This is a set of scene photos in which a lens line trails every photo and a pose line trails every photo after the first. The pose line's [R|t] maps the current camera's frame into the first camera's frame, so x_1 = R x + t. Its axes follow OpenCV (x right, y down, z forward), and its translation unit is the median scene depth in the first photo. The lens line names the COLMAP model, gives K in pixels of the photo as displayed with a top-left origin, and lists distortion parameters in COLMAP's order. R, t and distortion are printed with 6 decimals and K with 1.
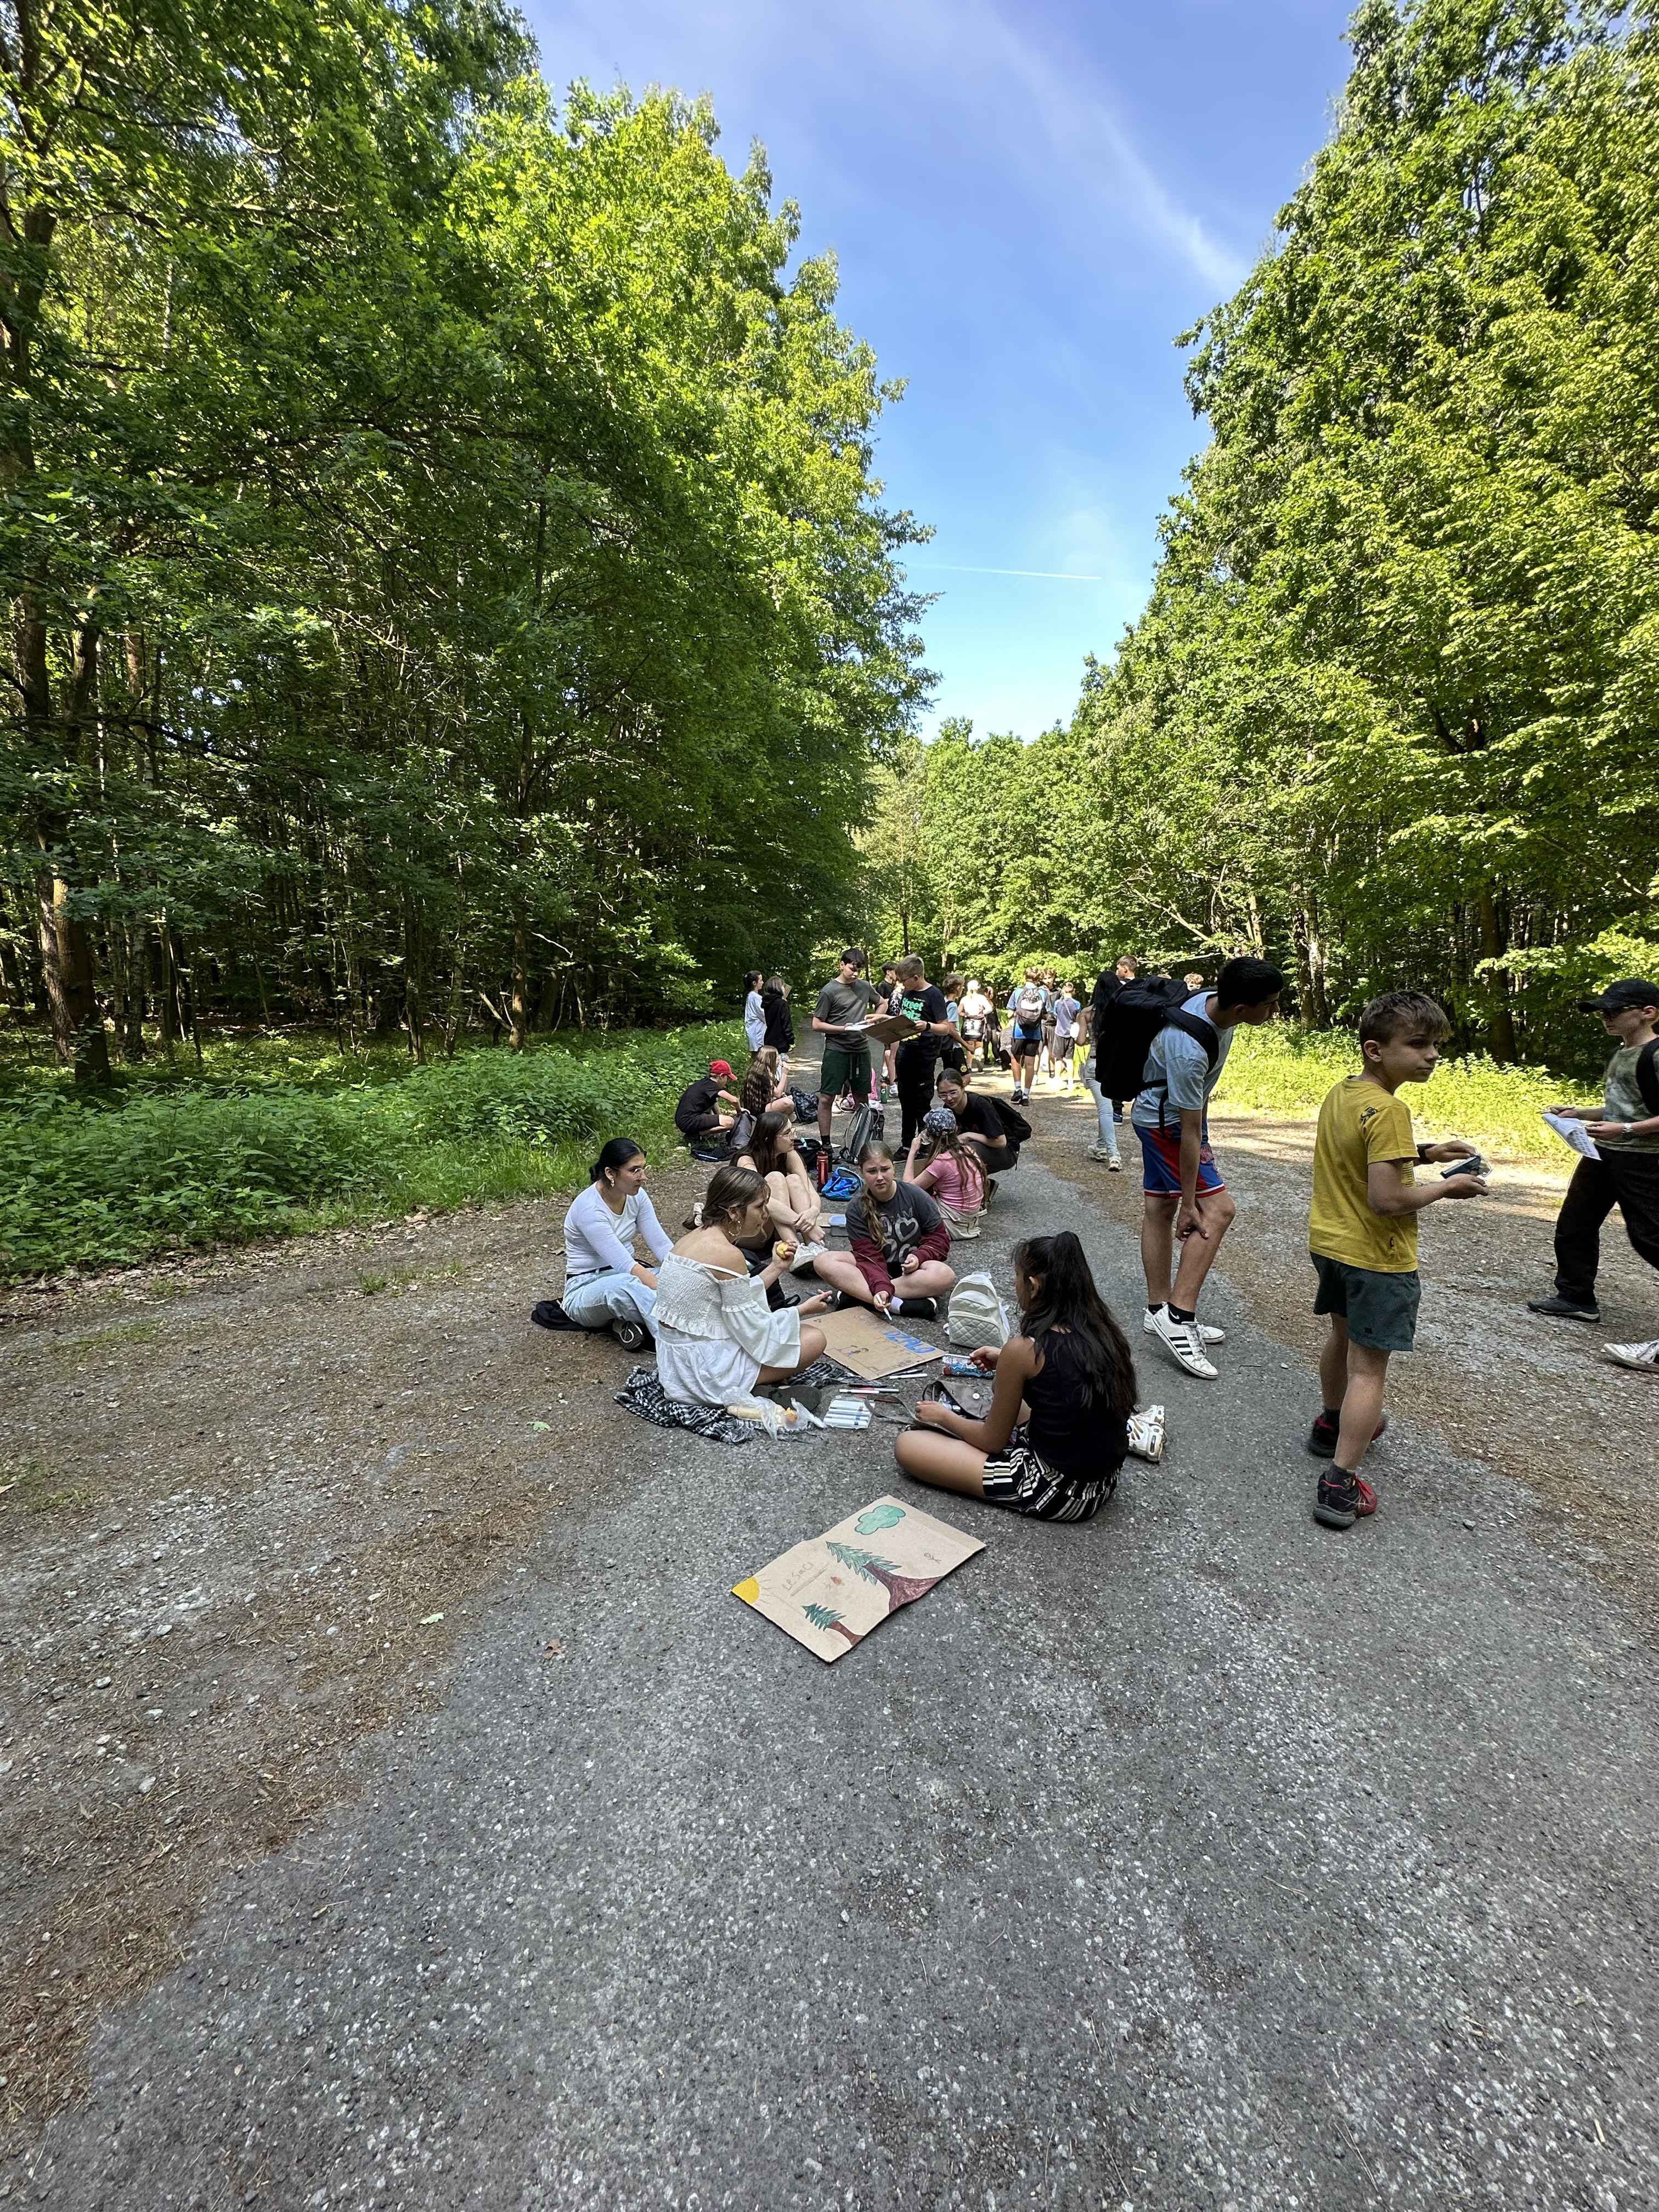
lens RADIAL K [[883.4, 0, 829.5], [0, 883.4, 1106.0], [0, 0, 1]] dist [0.000885, 0.000220]
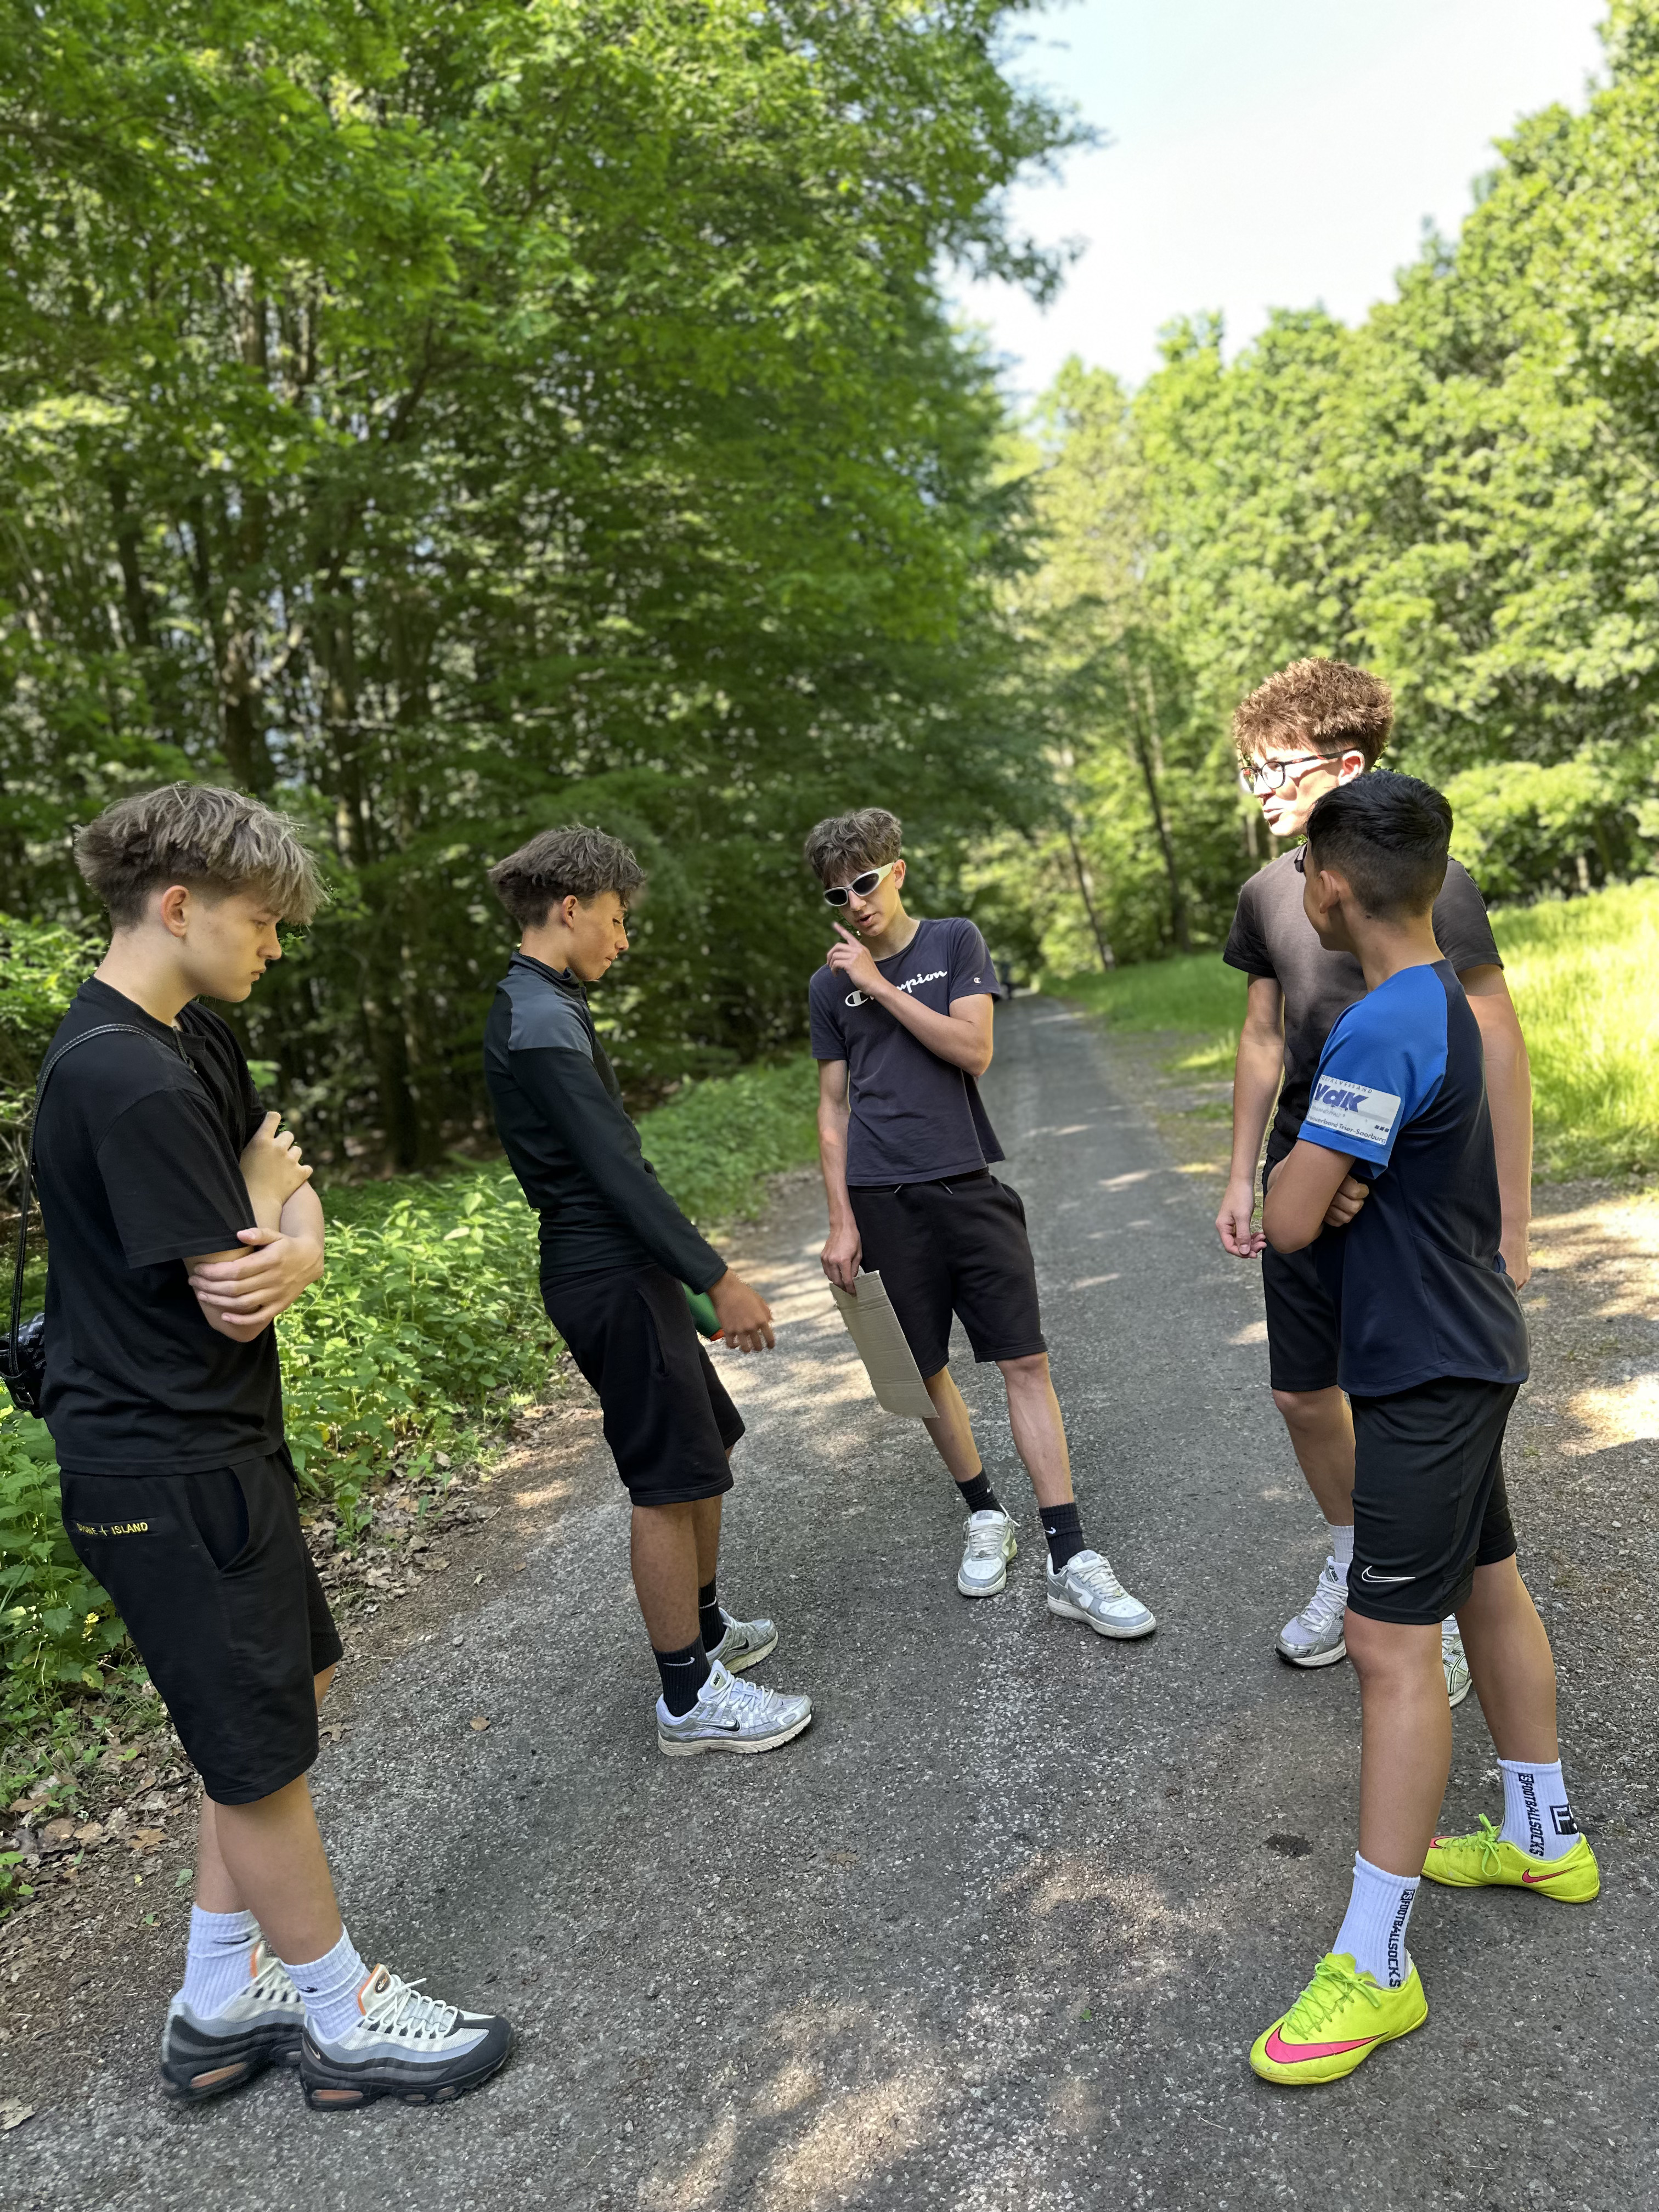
lens RADIAL K [[1580.6, 0, 829.5], [0, 1580.6, 1106.0], [0, 0, 1]] dist [-0.004826, -0.002810]
pose [[0.976264, -0.159612, -0.146397, 0.021759], [0.154312, 0.986906, -0.046946, -0.030391], [0.151973, 0.023241, 0.988111, 0.227146]]
